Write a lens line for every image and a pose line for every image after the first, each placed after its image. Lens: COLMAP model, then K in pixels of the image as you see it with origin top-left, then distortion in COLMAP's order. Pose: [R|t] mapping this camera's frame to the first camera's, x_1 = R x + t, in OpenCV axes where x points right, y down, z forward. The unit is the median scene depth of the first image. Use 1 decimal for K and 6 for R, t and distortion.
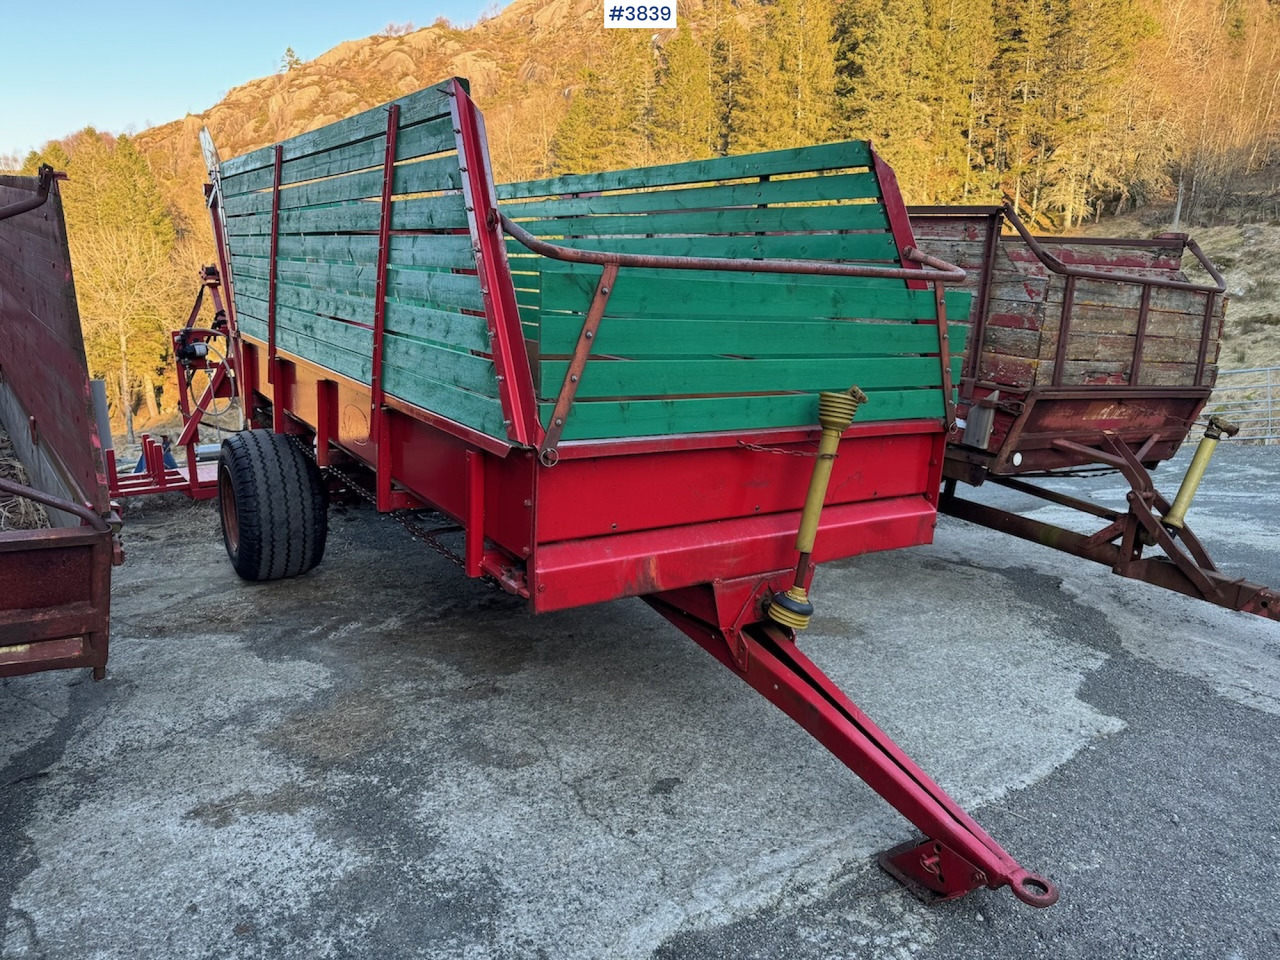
lens RADIAL K [[909.4, 0, 640.0], [0, 909.4, 480.0], [0, 0, 1]] dist [0.005056, -0.008509]
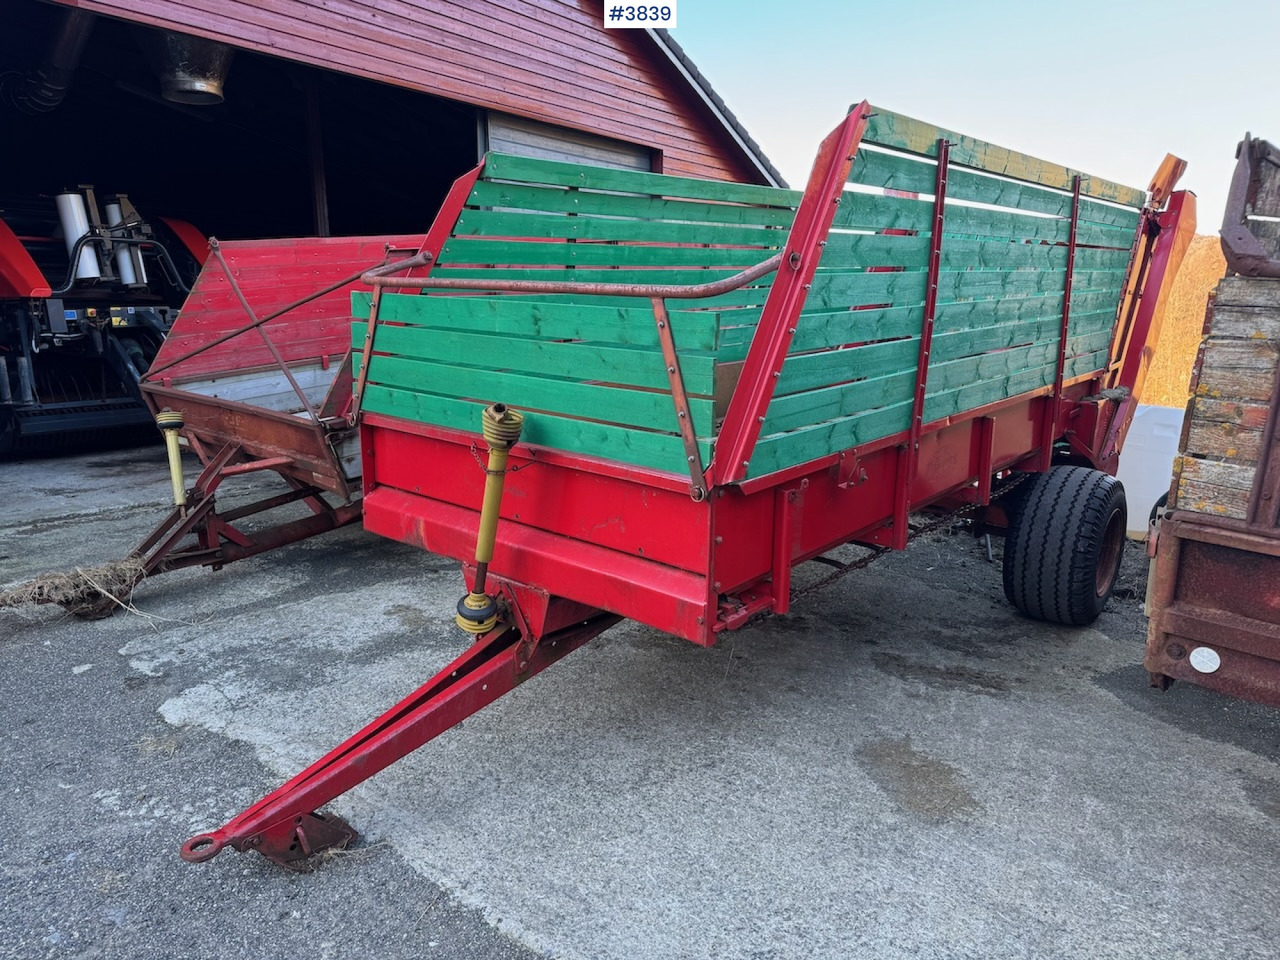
lens RADIAL K [[909.4, 0, 640.0], [0, 909.4, 480.0], [0, 0, 1]] dist [0.005056, -0.008509]
pose [[0.265697, 0.182313, -0.946661, 1.137584], [-0.205273, 0.970137, 0.129221, -0.171308], [0.941949, 0.159990, 0.295186, 0.819565]]
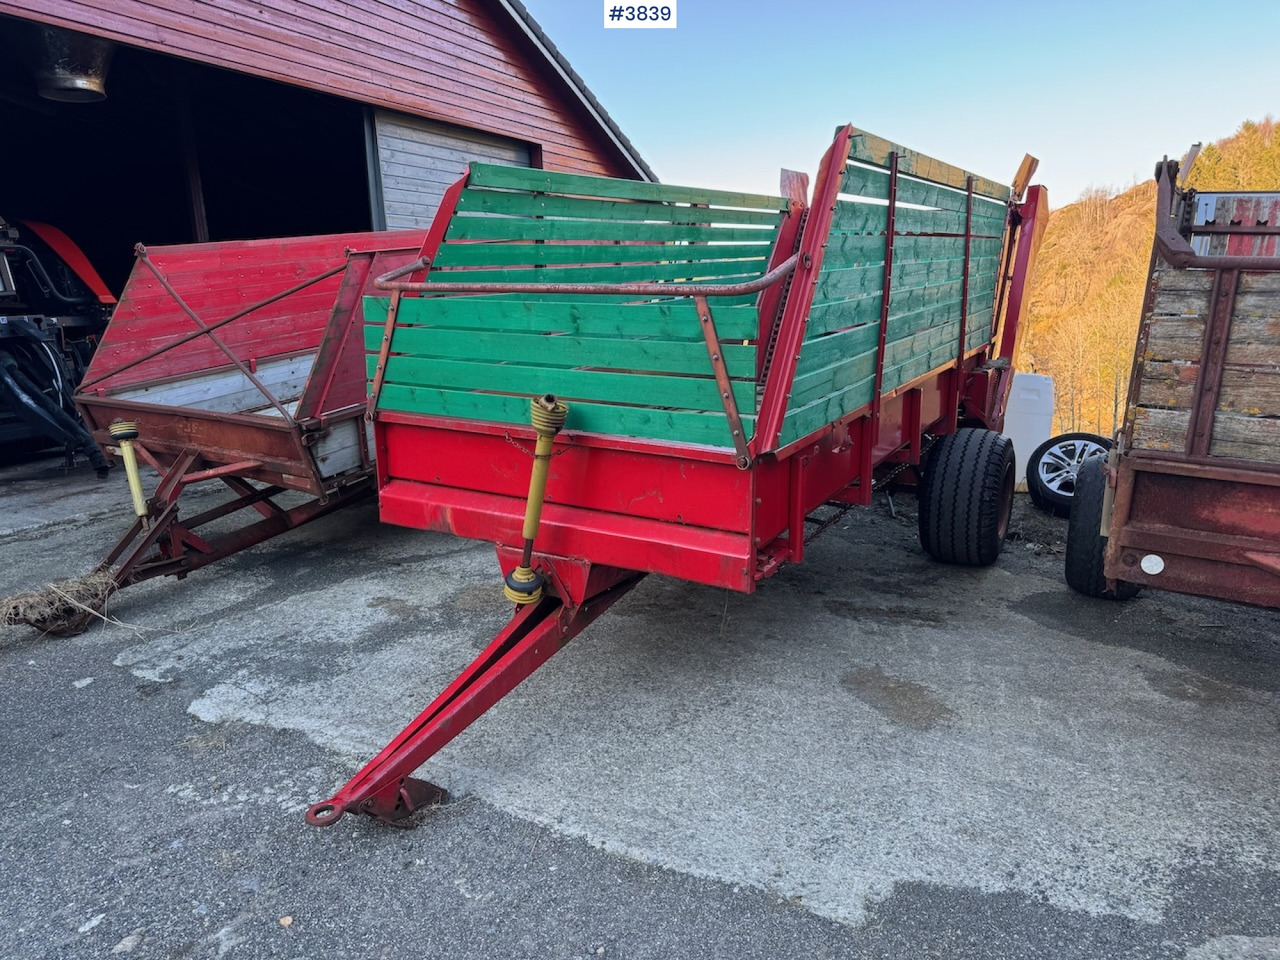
lens RADIAL K [[906.7, 0, 640.0], [0, 906.7, 480.0], [0, 0, 1]] dist [0.022759, -0.031175]
pose [[0.429066, 0.171862, -0.886773, 1.185576], [-0.163797, 0.980260, 0.110727, -0.134097], [0.888298, 0.097742, 0.448747, 0.586555]]
